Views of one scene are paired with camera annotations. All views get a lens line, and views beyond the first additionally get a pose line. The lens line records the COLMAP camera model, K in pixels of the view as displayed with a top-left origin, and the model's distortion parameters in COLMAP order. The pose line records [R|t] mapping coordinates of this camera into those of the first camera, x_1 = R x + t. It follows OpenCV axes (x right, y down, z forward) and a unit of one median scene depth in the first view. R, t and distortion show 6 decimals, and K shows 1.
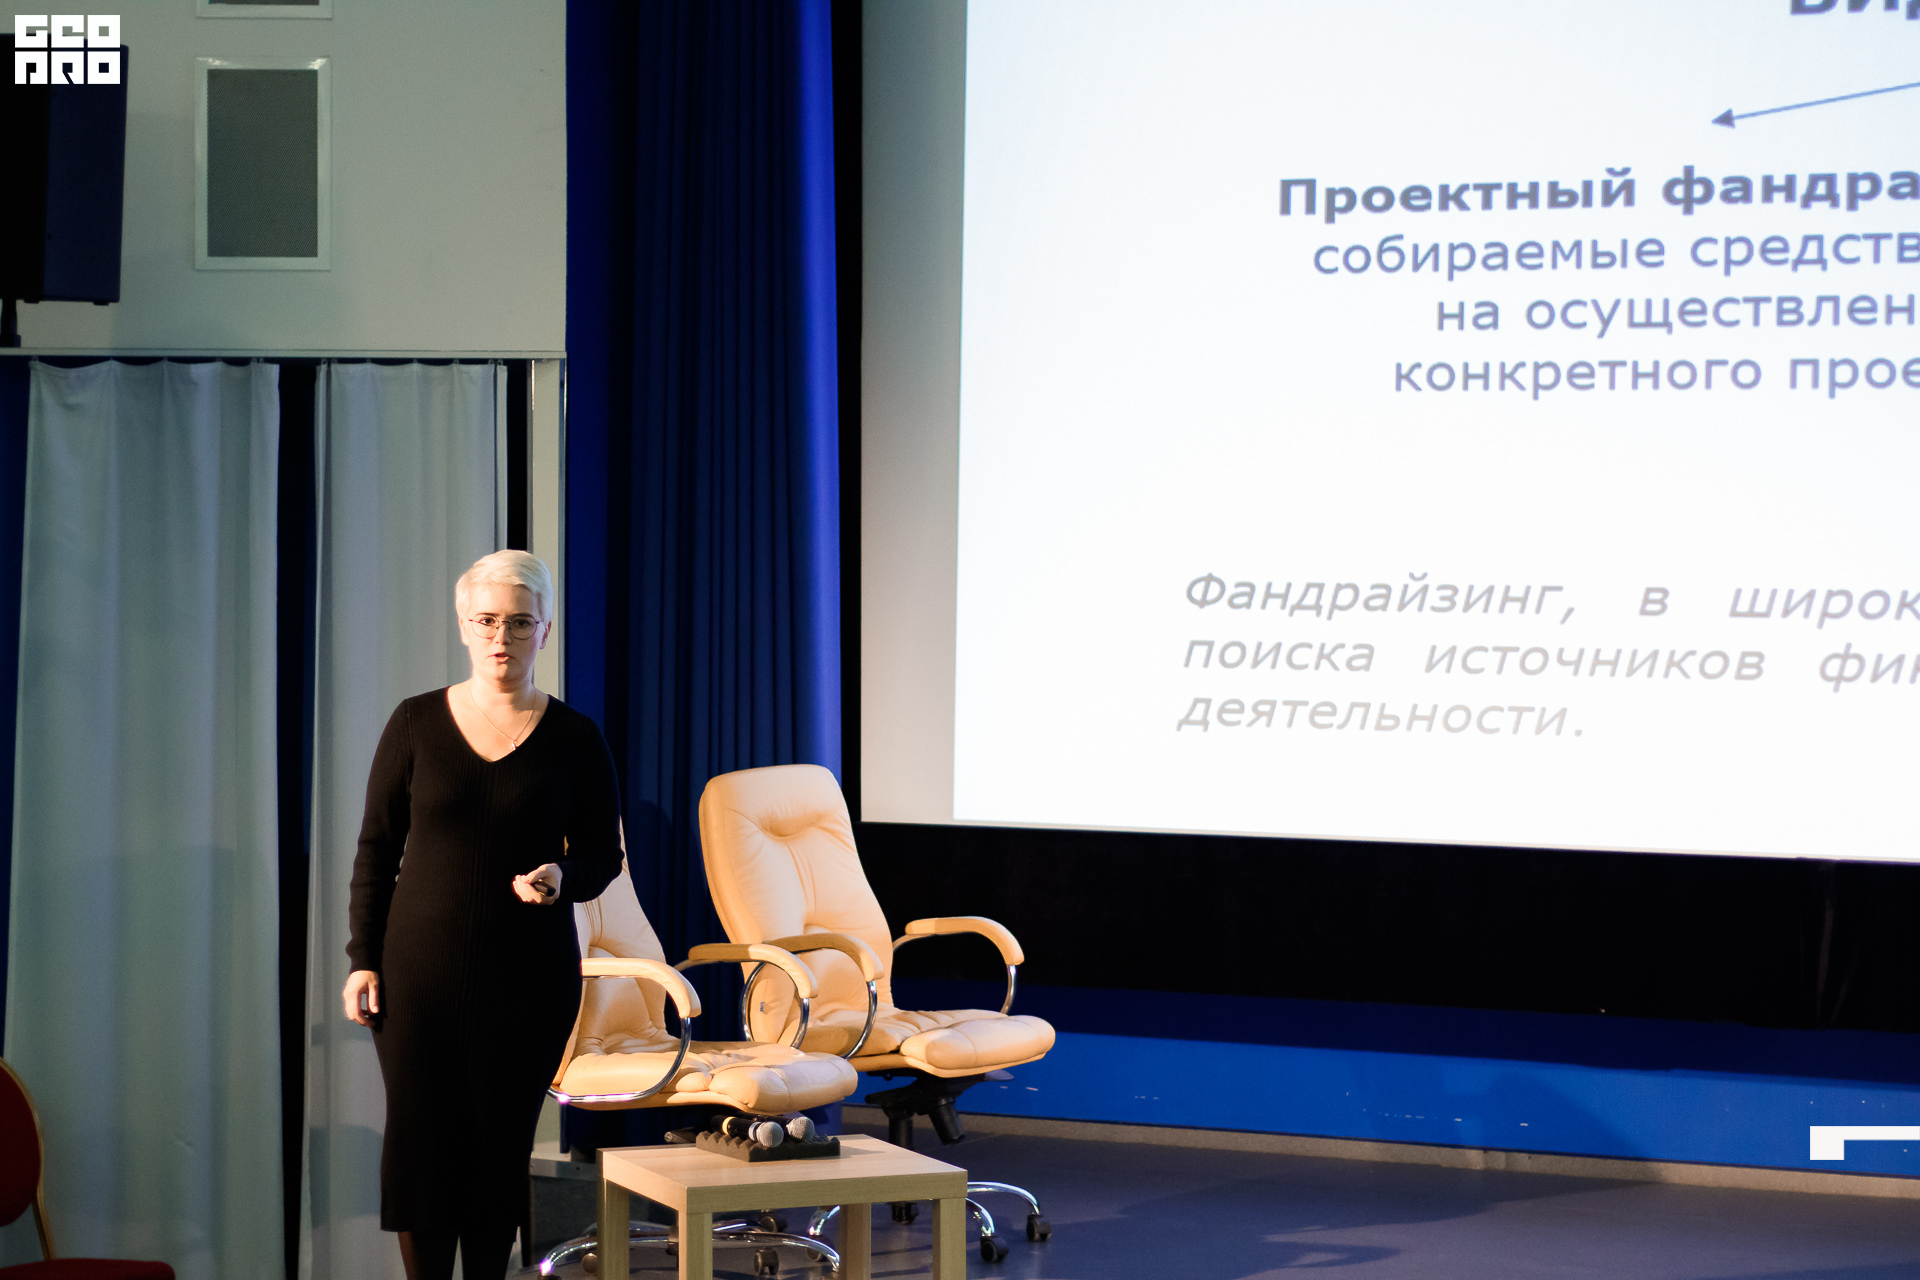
lens RADIAL K [[4462.9, 0, 953.8], [0, 4462.9, 634.9], [0, 0, 1]] dist [0.338410, 0.000000]
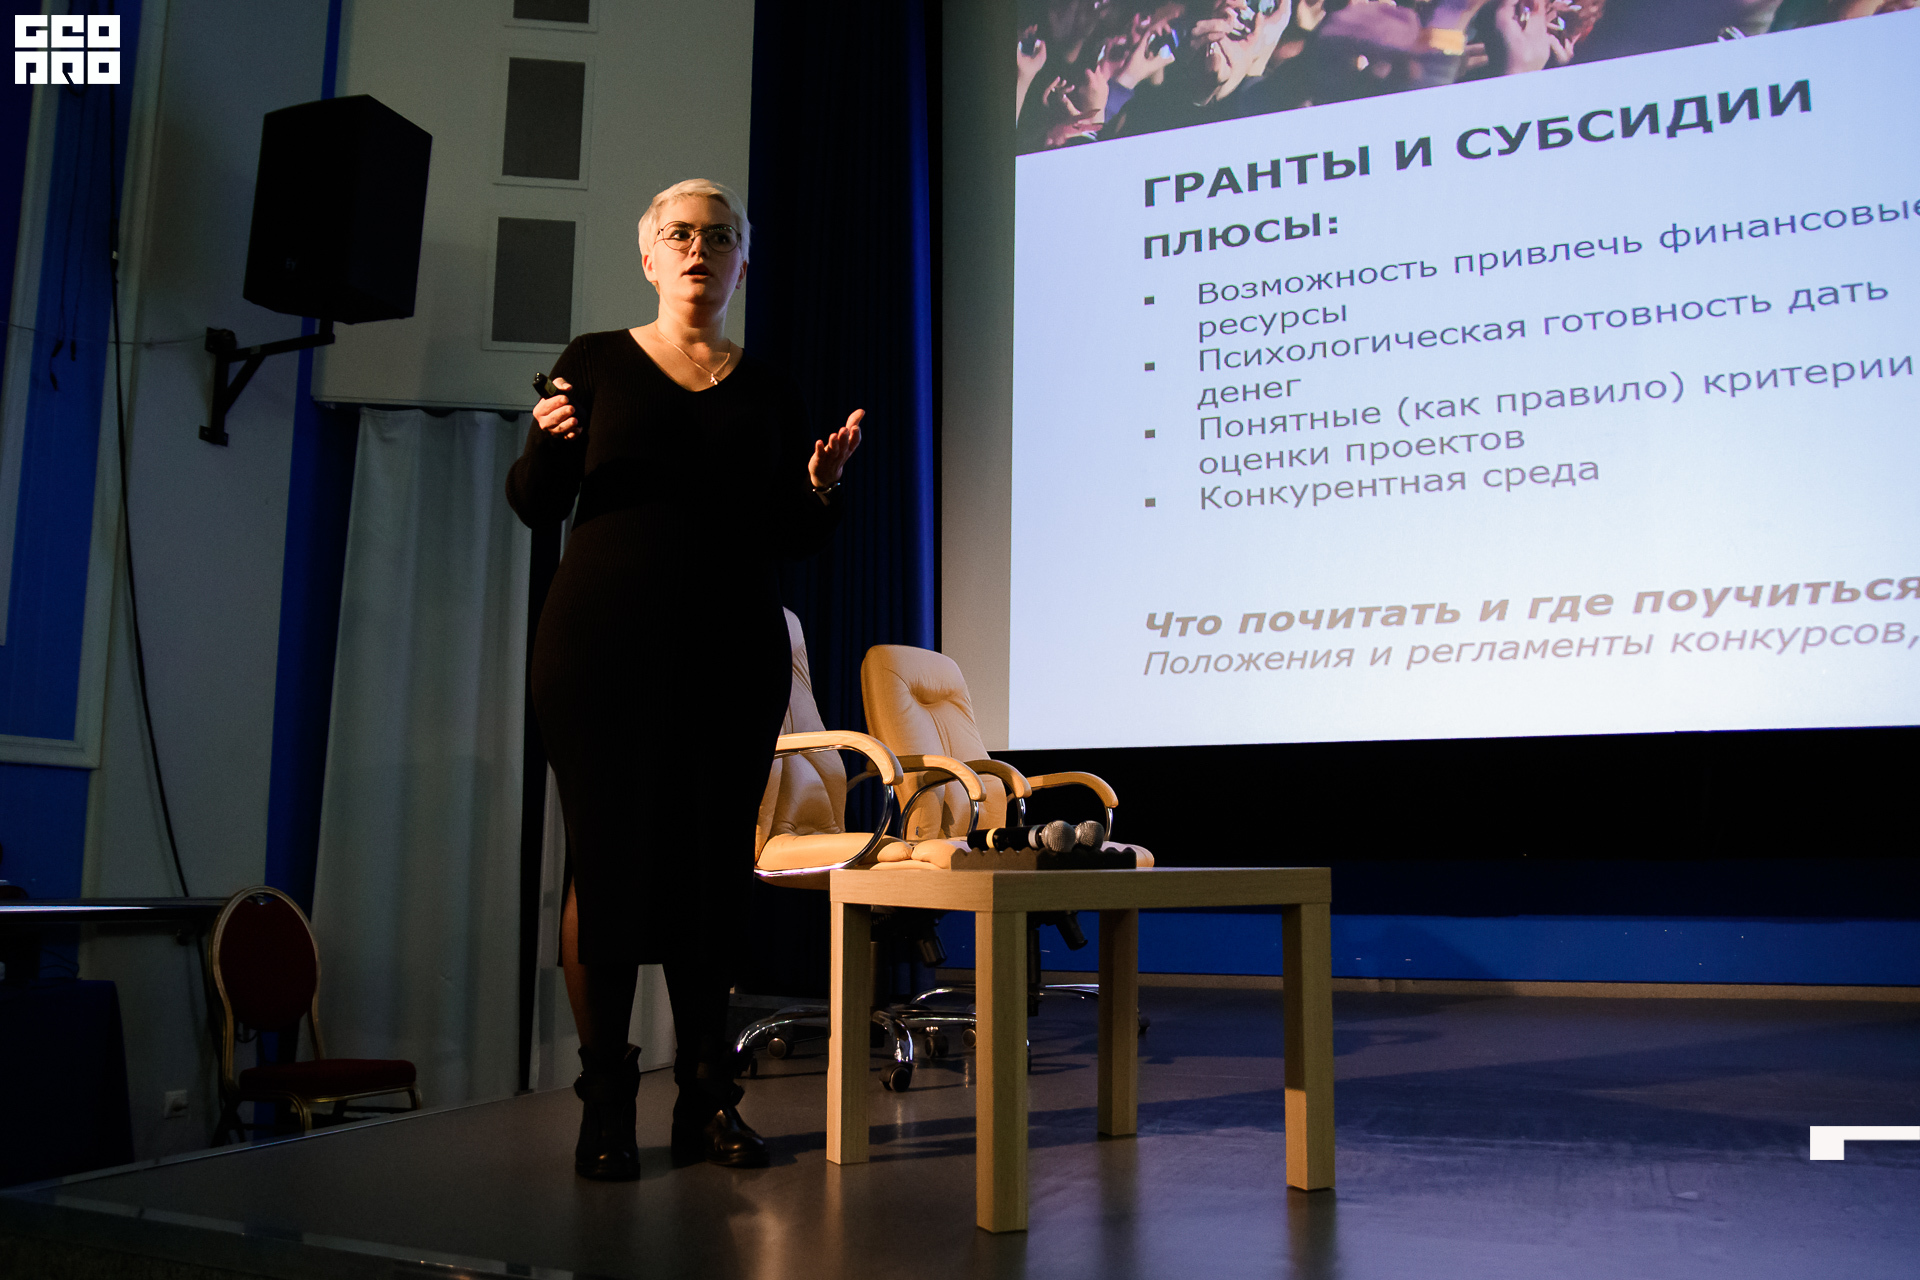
lens RADIAL K [[1531.9, 0, 962.5], [0, 1531.9, 641.6], [0, 0, 1]] dist [-0.018570, -0.003495]
pose [[0.995777, 0.010111, 0.091242, -0.060575], [0.004646, 0.987091, -0.160092, 0.087633], [-0.091683, 0.159840, 0.982876, 0.529608]]
